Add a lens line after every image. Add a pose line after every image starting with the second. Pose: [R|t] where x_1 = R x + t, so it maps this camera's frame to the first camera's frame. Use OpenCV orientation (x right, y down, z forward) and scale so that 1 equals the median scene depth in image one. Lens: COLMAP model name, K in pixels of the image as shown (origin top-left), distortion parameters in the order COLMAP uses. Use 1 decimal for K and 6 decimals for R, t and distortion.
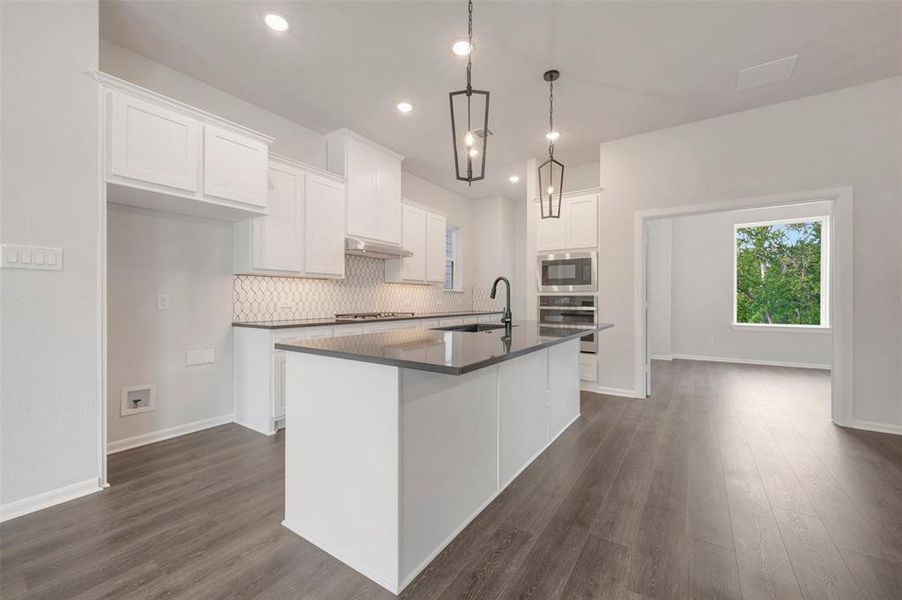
lens RADIAL K [[362.8, 0, 454.3], [0, 362.8, 301.2], [0, 0, 1]] dist [0.002044, 0.000068]
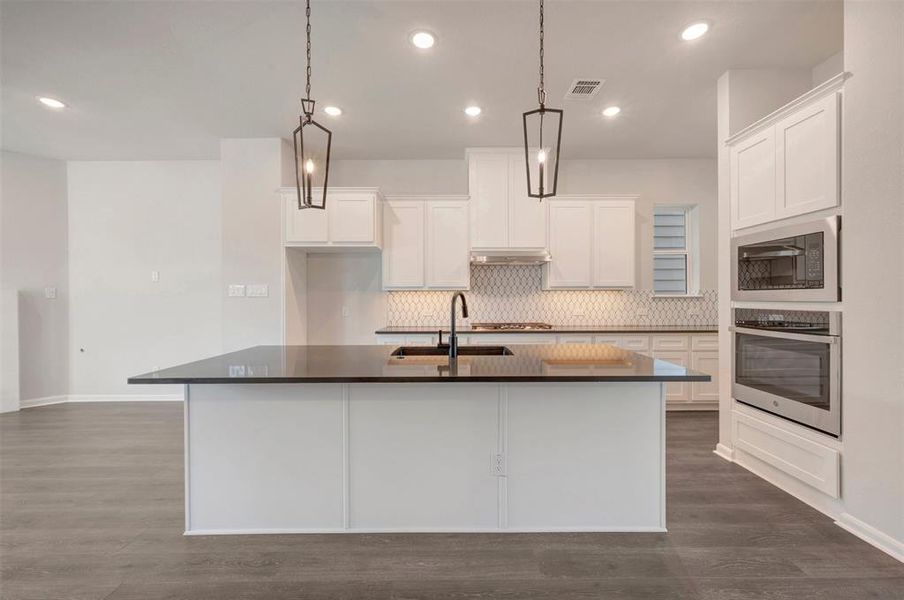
lens RADIAL K [[363.6, 0, 453.6], [0, 363.6, 297.7], [0, 0, 1]] dist [0.002044, 0.000068]
pose [[0.555513, -0.006558, -0.831482, 0.506169], [-0.000968, 0.999963, -0.008533, -0.028480], [0.831507, 0.005545, 0.555486, 0.343856]]
